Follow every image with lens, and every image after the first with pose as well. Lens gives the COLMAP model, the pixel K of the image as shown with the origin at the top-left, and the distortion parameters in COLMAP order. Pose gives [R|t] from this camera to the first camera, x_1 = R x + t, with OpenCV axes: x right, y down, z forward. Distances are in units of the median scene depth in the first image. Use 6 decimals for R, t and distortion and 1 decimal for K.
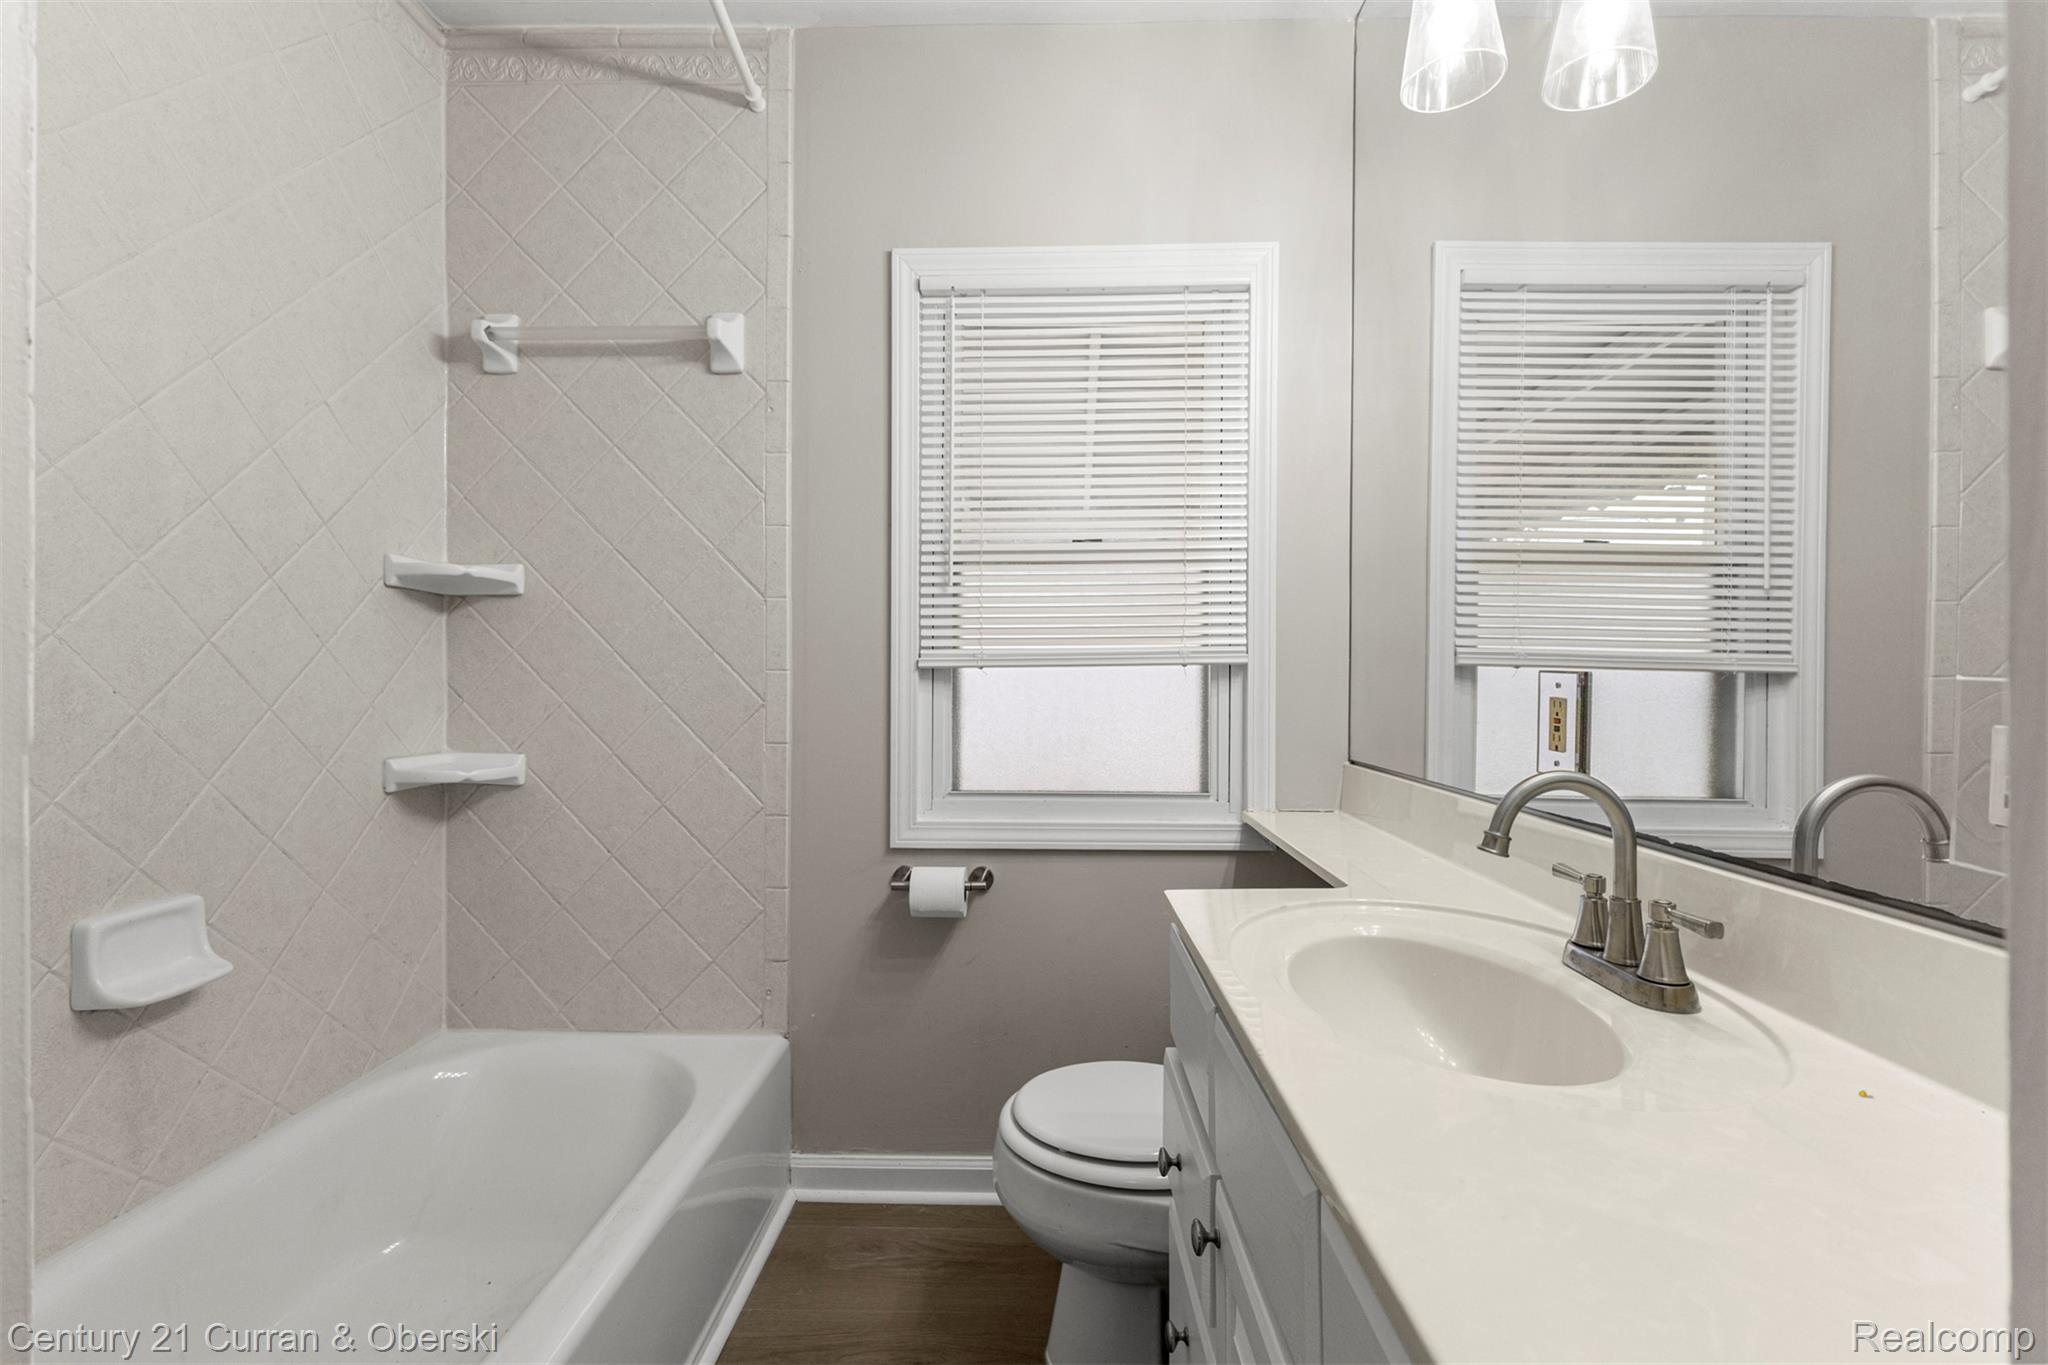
lens RADIAL K [[874.6, 0, 1027.5], [0, 874.6, 678.7], [0, 0, 1]] dist [0.007595, -0.003789]
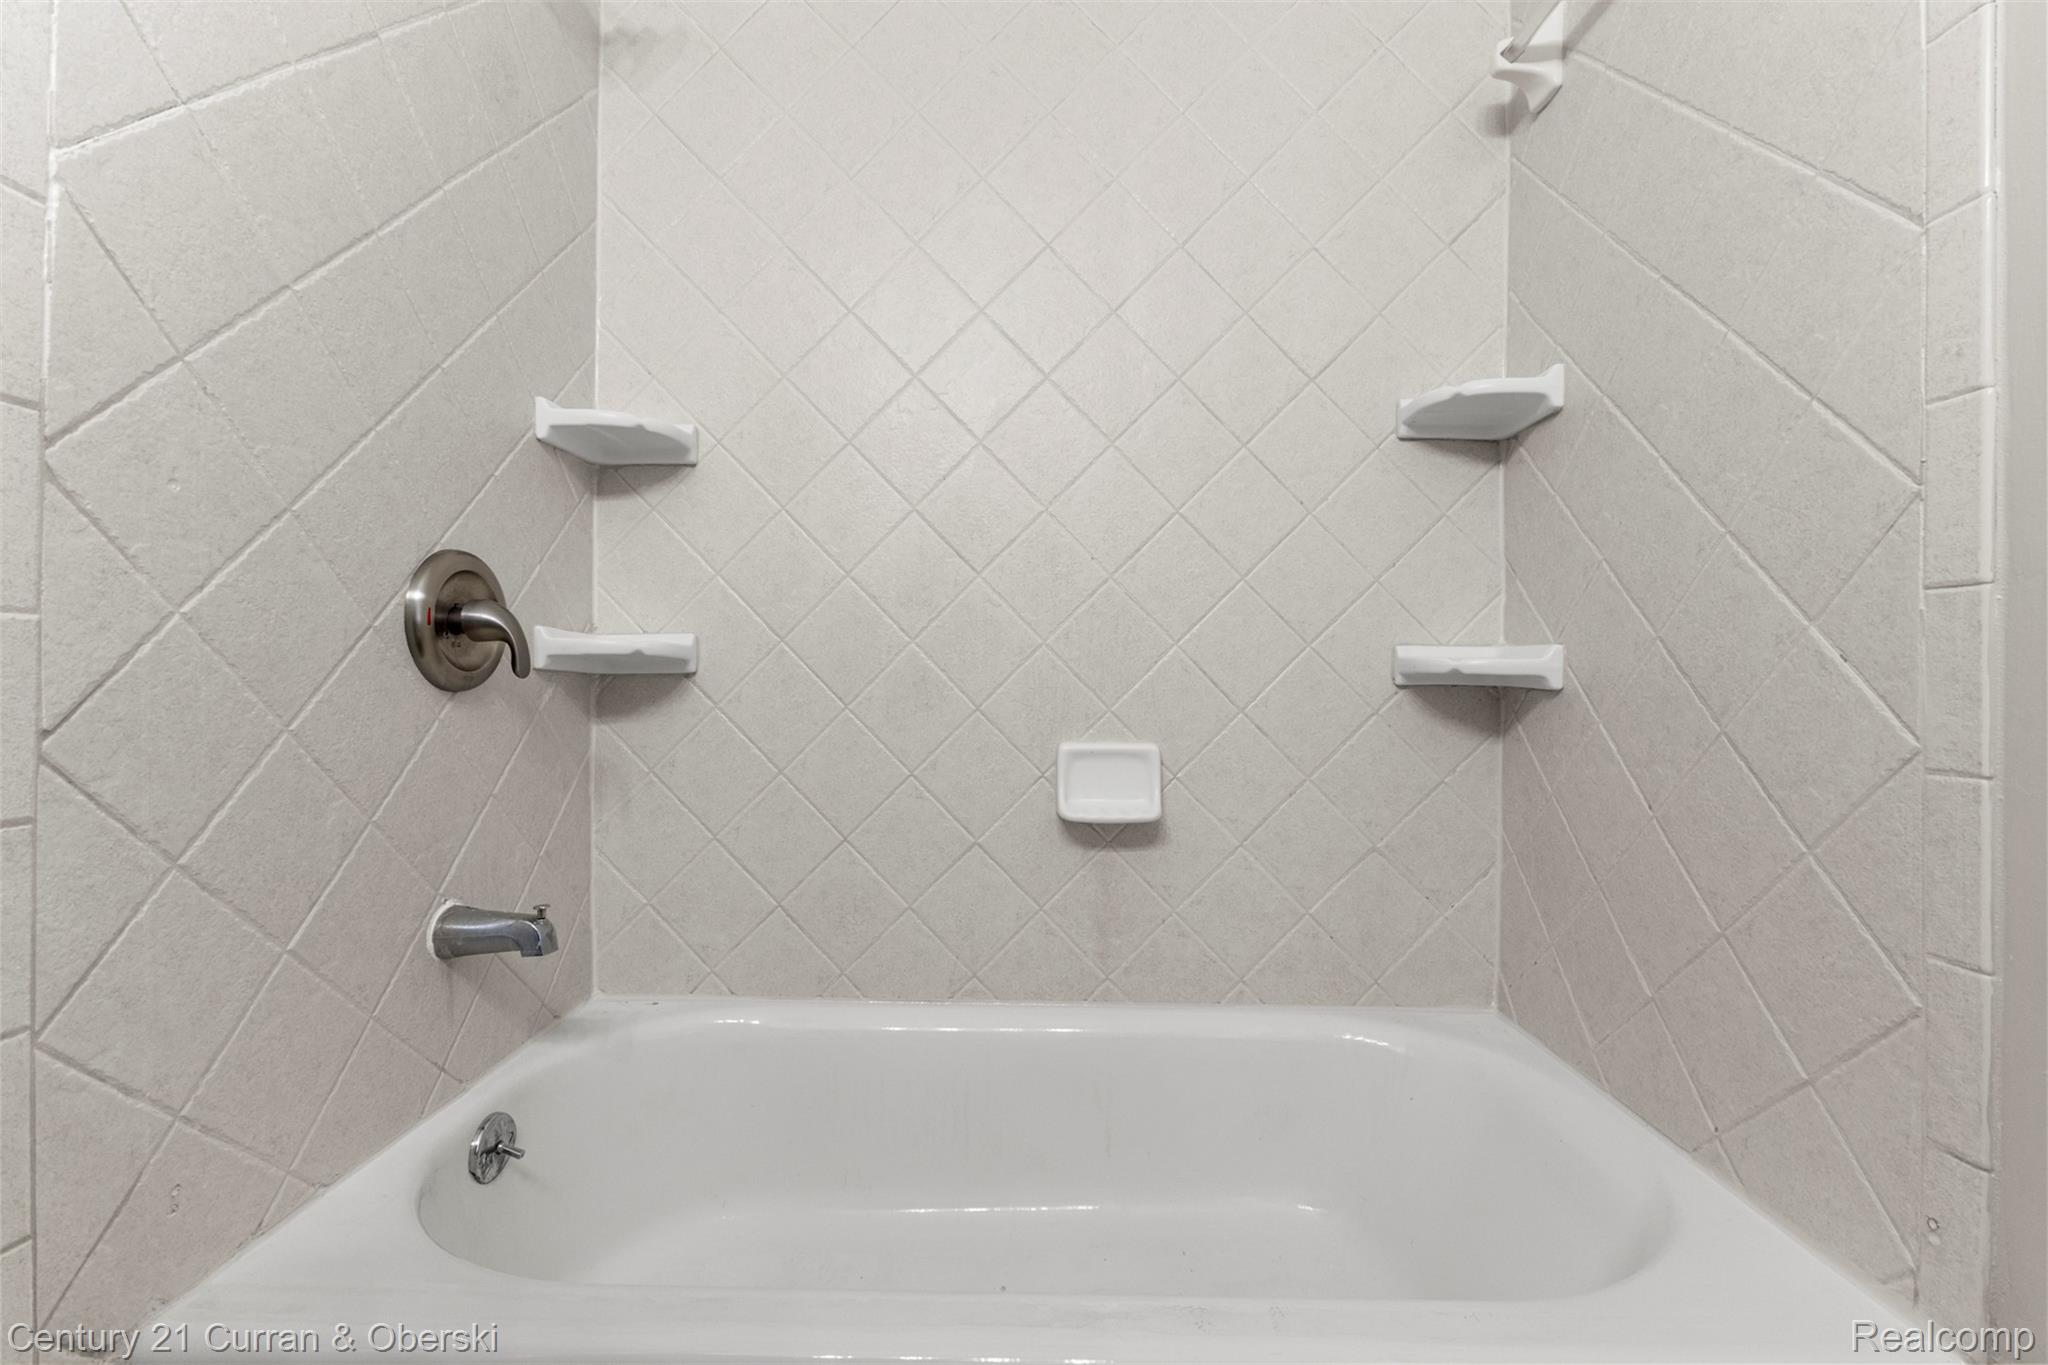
lens RADIAL K [[874.6, 0, 1030.9], [0, 874.6, 675.2], [0, 0, 1]] dist [0.007595, -0.003789]
pose [[0.008054, -0.007427, -0.999940, 0.094250], [-0.009664, 0.999925, -0.007505, 0.119776], [0.999921, 0.009724, 0.007981, 0.593007]]
